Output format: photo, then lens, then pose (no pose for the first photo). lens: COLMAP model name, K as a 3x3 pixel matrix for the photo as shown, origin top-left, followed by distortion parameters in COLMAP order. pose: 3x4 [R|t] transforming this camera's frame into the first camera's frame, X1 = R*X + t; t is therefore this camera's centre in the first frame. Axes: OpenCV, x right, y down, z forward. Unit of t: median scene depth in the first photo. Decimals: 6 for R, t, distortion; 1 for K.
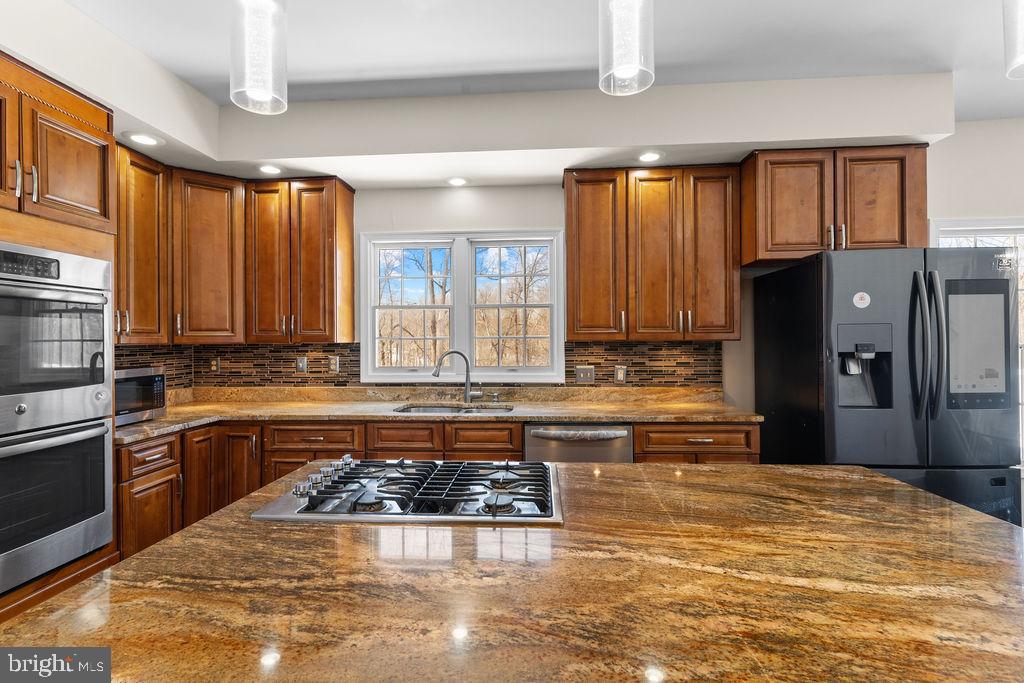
lens RADIAL K [[491.9, 0, 510.0], [0, 491.9, 338.6], [0, 0, 1]] dist [0.004716, 0.000535]
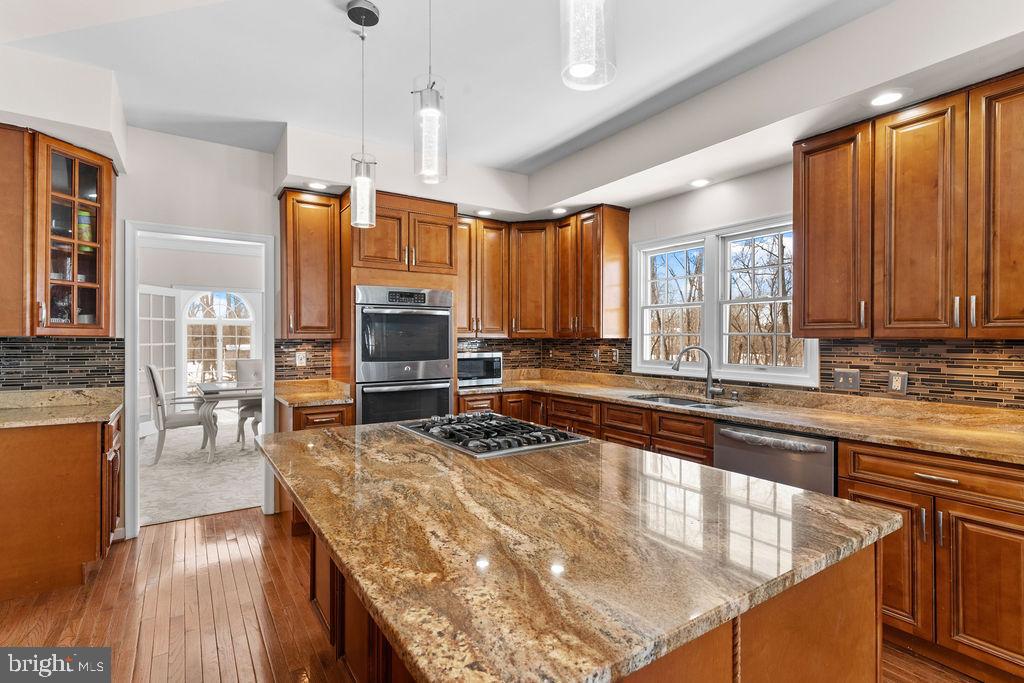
lens RADIAL K [[491.9, 0, 510.0], [0, 491.9, 338.6], [0, 0, 1]] dist [0.004716, 0.000535]
pose [[0.607976, 0.008536, -0.793910, 0.507647], [-0.002704, 0.999959, 0.008681, -0.000477], [0.793951, -0.003131, 0.607974, 0.062391]]
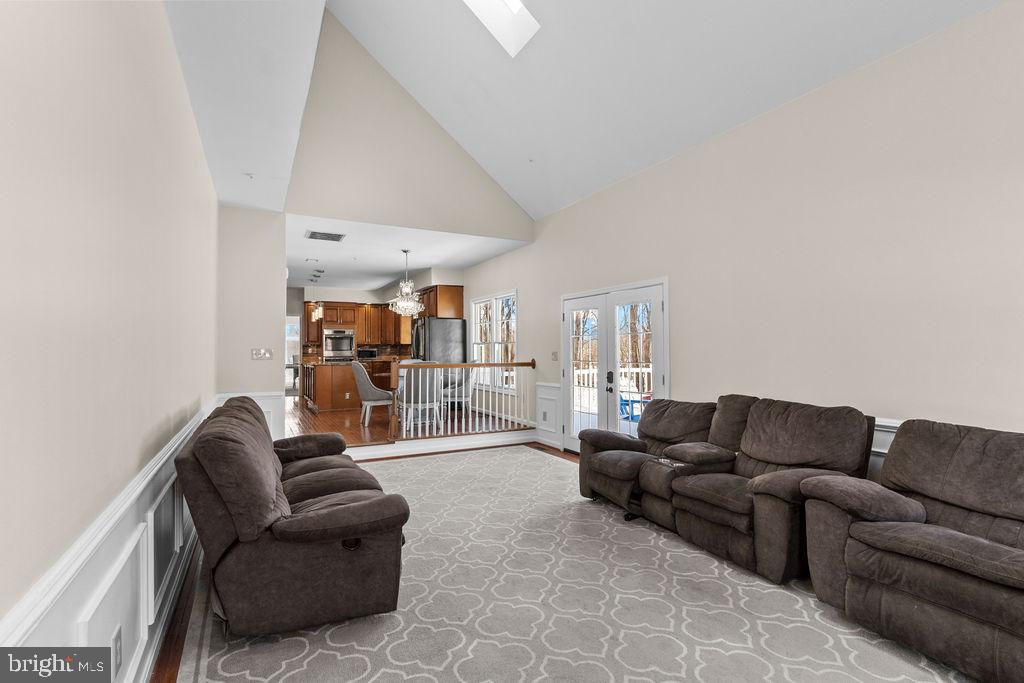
lens RADIAL K [[495.8, 0, 511.1], [0, 495.8, 345.0], [0, 0, 1]] dist [0.003274, -0.000415]
pose [[0.527265, -0.001473, -0.849699, 3.612836], [0.002809, 0.999996, 0.000009, 0.019932], [0.849696, -0.002392, 0.527267, -0.364147]]
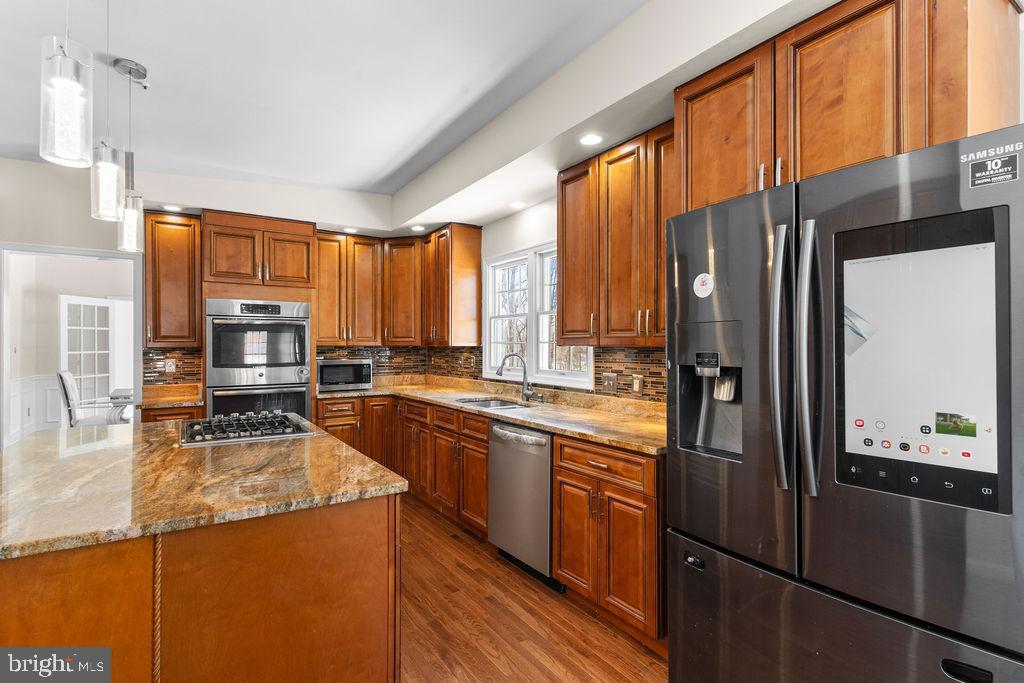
lens RADIAL K [[495.8, 0, 511.1], [0, 495.8, 345.0], [0, 0, 1]] dist [0.003274, -0.000415]
pose [[0.603341, 0.005775, -0.797462, 0.856215], [-0.000981, 0.999978, 0.006500, -0.003216], [0.797483, -0.003140, 0.603334, 0.322225]]
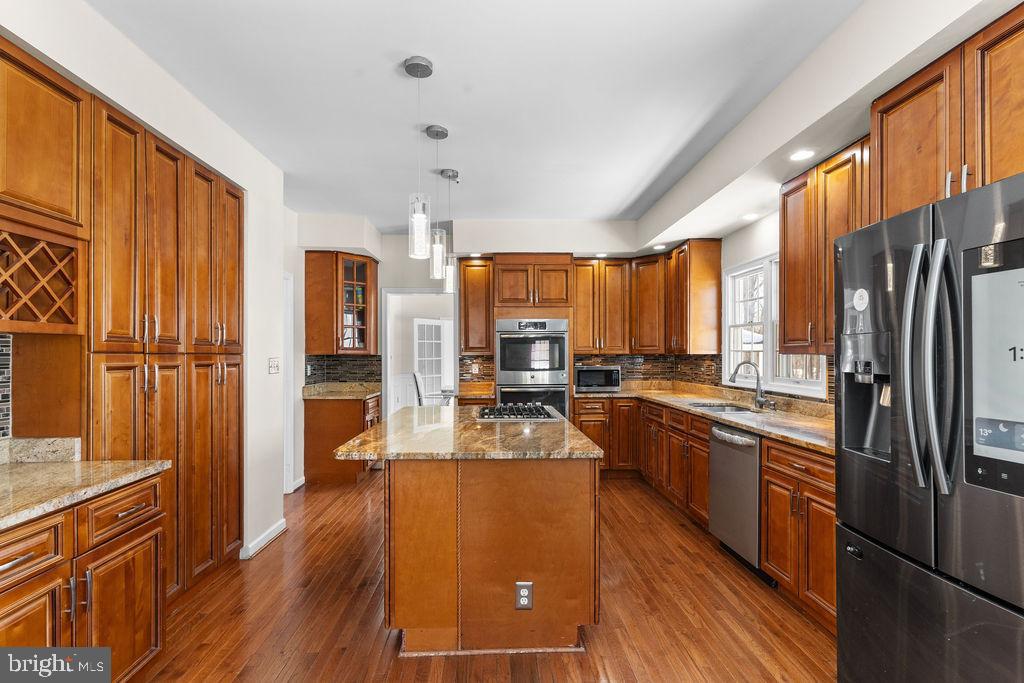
lens RADIAL K [[500.8, 0, 509.1], [0, 500.8, 353.4], [0, 0, 1]] dist [0.002719, -0.000053]
pose [[0.100154, 0.006764, -0.994949, 1.092713], [0.005656, 0.999957, 0.007367, -0.007581], [0.994956, -0.006365, 0.100112, 0.336937]]
